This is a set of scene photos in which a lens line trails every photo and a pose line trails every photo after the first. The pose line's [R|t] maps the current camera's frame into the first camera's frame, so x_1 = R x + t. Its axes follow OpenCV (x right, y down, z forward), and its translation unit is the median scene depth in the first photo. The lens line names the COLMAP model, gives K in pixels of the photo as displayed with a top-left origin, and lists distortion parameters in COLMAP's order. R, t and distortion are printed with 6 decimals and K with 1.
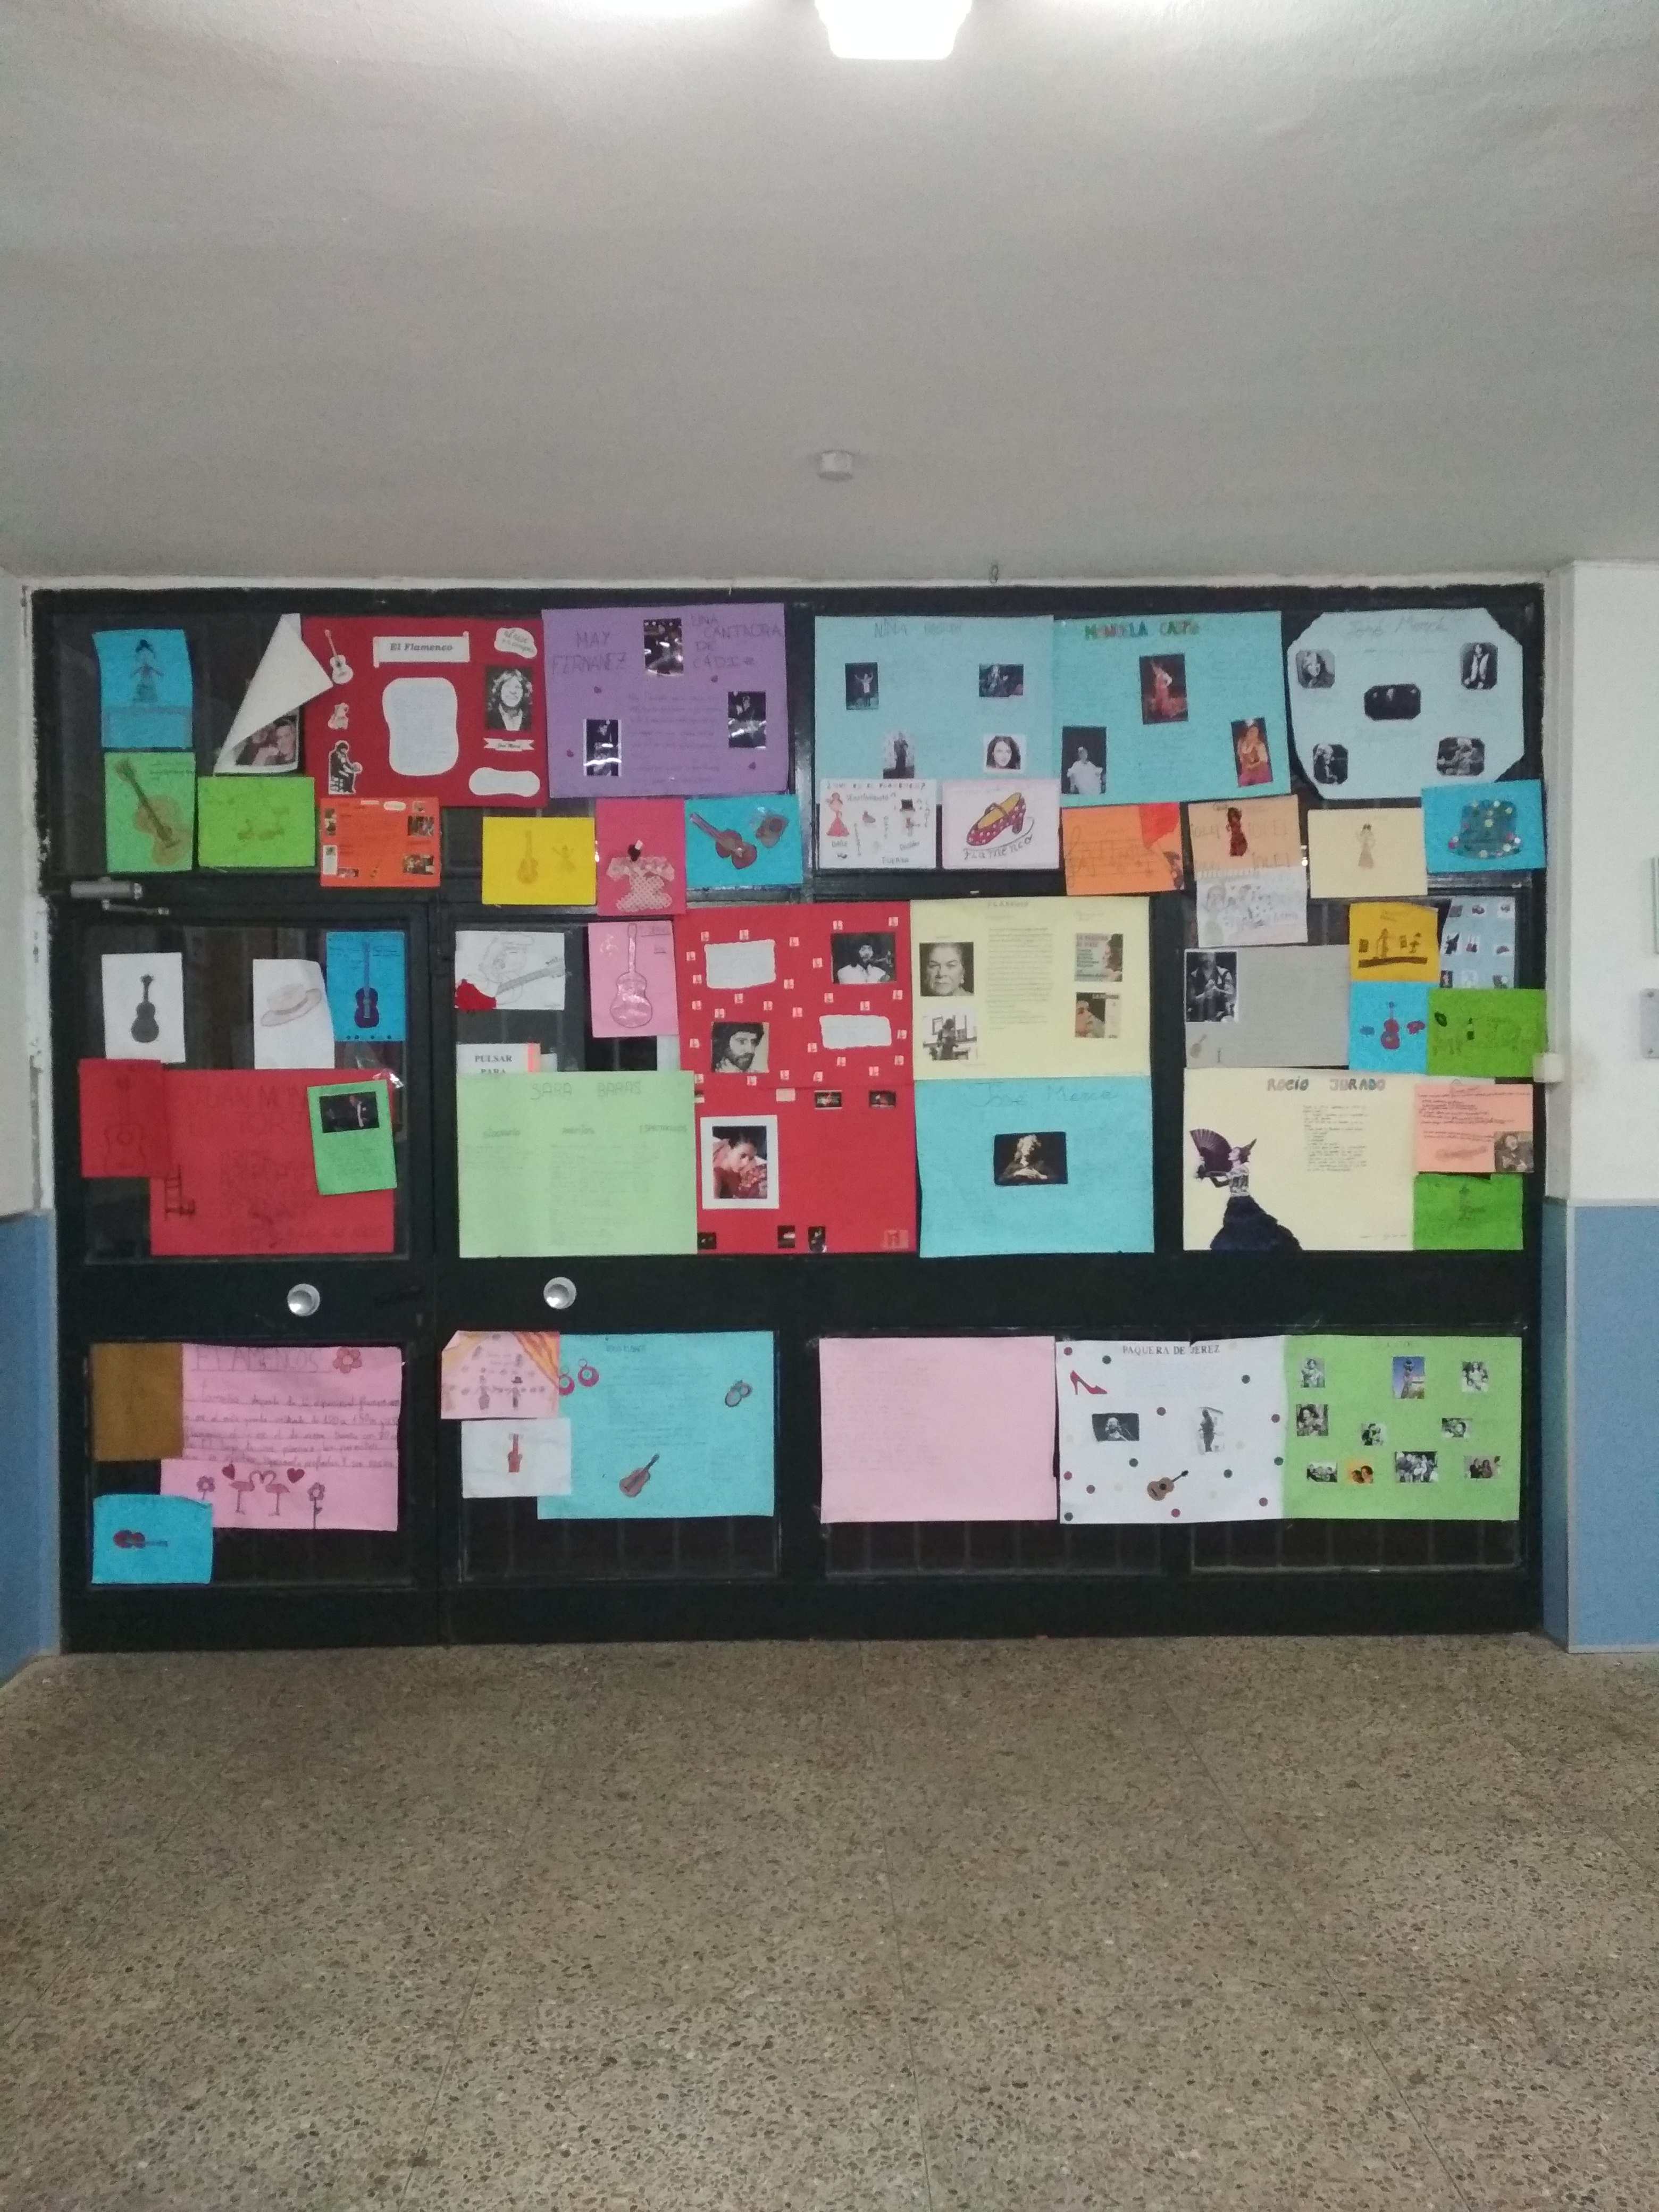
lens RADIAL K [[1993.8, 0, 795.8], [0, 1993.8, 1115.8], [0, 0, 1]] dist [0.167674, -0.452323]
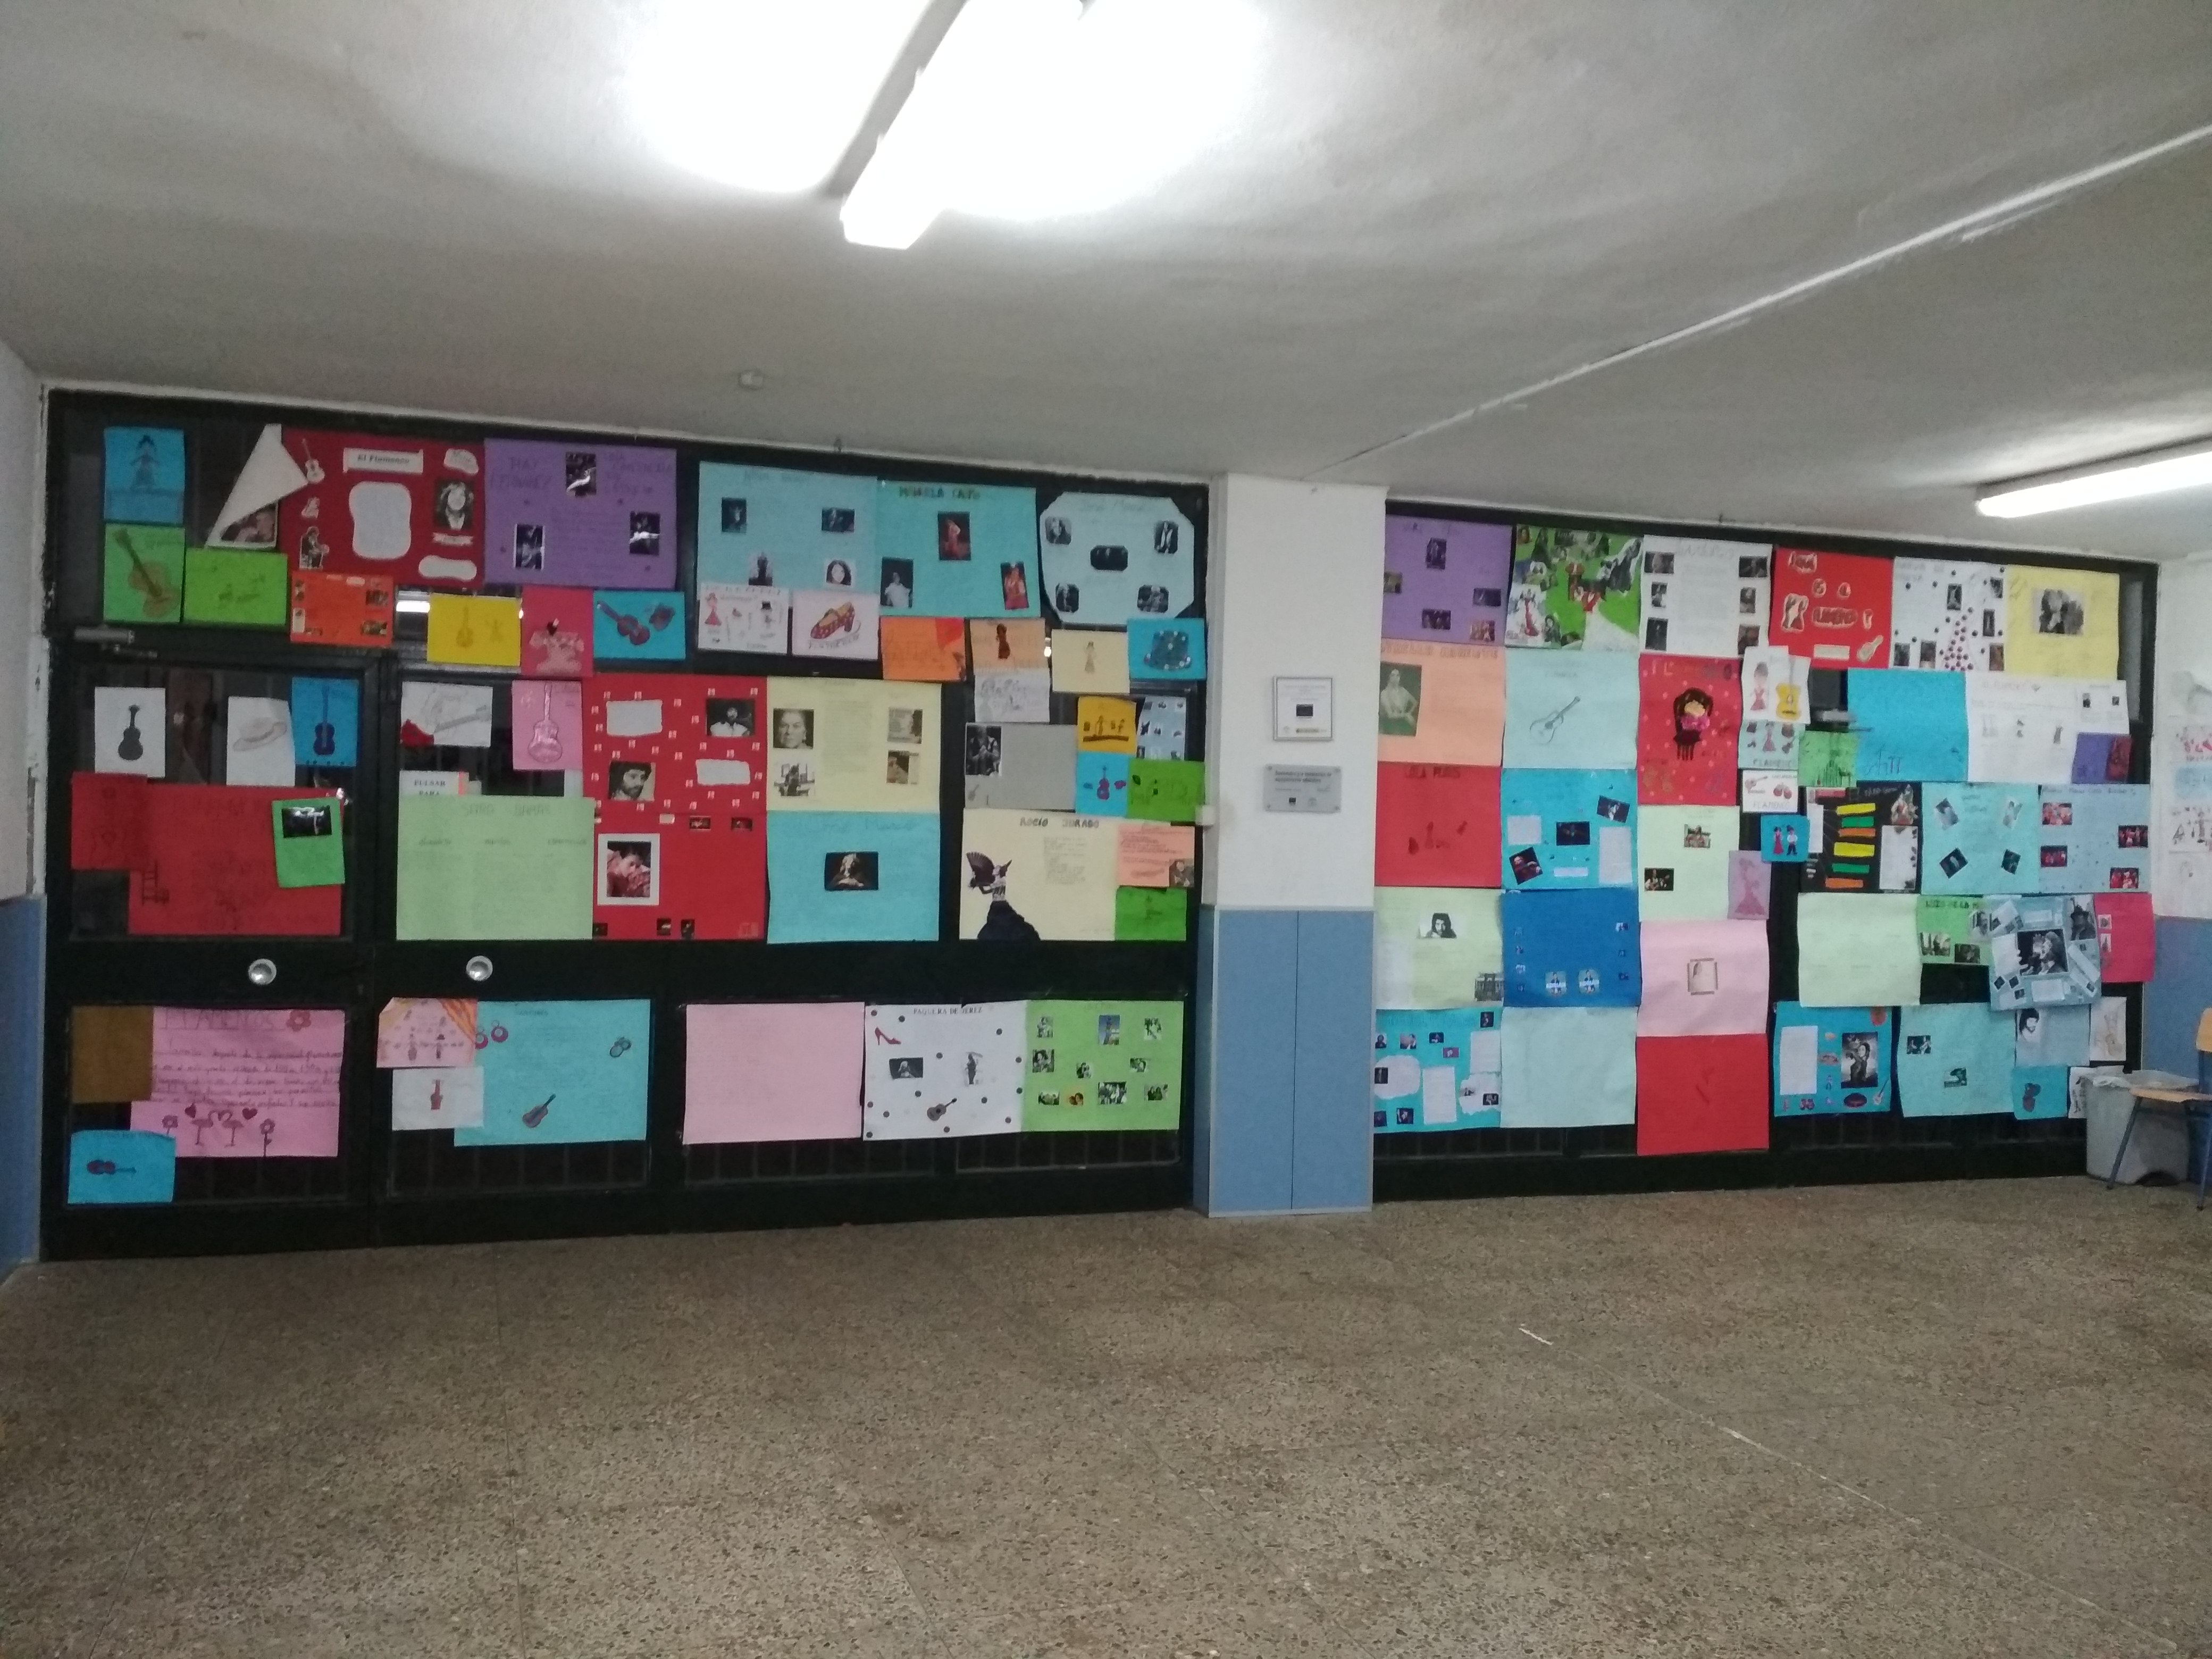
lens RADIAL K [[1930.0, 0, 1106.0], [0, 1930.0, 829.5], [0, 0, 1]] dist [0.083760, -0.165639]
pose [[0.956483, 0.028629, 0.290379, -0.099132], [-0.023531, 0.999502, -0.021032, 0.016750], [-0.290836, 0.013283, 0.956681, -0.307304]]
